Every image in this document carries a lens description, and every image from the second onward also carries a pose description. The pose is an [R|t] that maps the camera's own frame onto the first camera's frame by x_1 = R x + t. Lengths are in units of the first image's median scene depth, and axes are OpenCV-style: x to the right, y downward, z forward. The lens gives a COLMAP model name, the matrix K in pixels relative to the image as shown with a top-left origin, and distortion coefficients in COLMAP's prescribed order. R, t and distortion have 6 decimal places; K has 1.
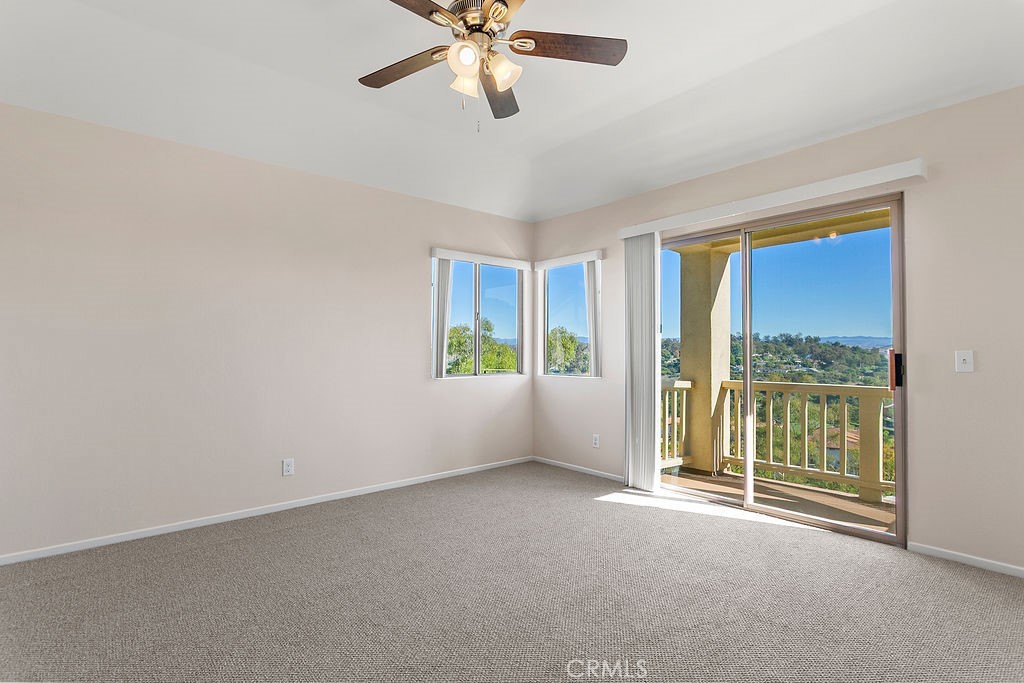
lens RADIAL K [[498.9, 0, 518.3], [0, 498.9, 340.9], [0, 0, 1]] dist [-0.004765, 0.000399]
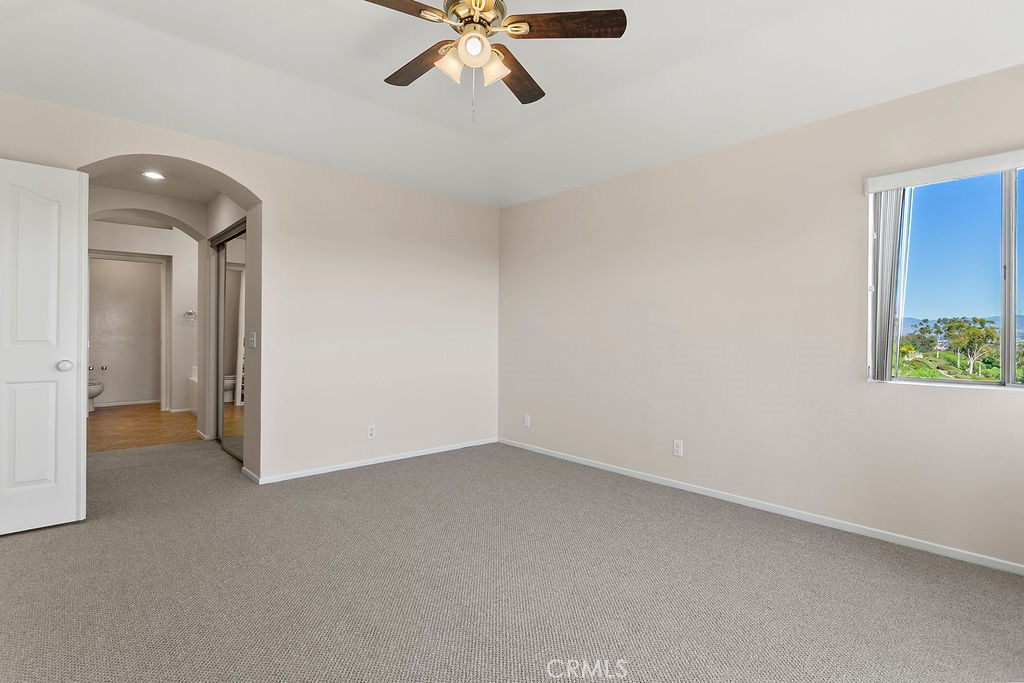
lens RADIAL K [[498.9, 0, 519.4], [0, 498.9, 337.7], [0, 0, 1]] dist [-0.004765, 0.000399]
pose [[0.020209, 0.004994, -0.999783, 0.508743], [0.010434, 0.999932, 0.005205, 0.011708], [0.999741, -0.010537, 0.020156, 0.576582]]
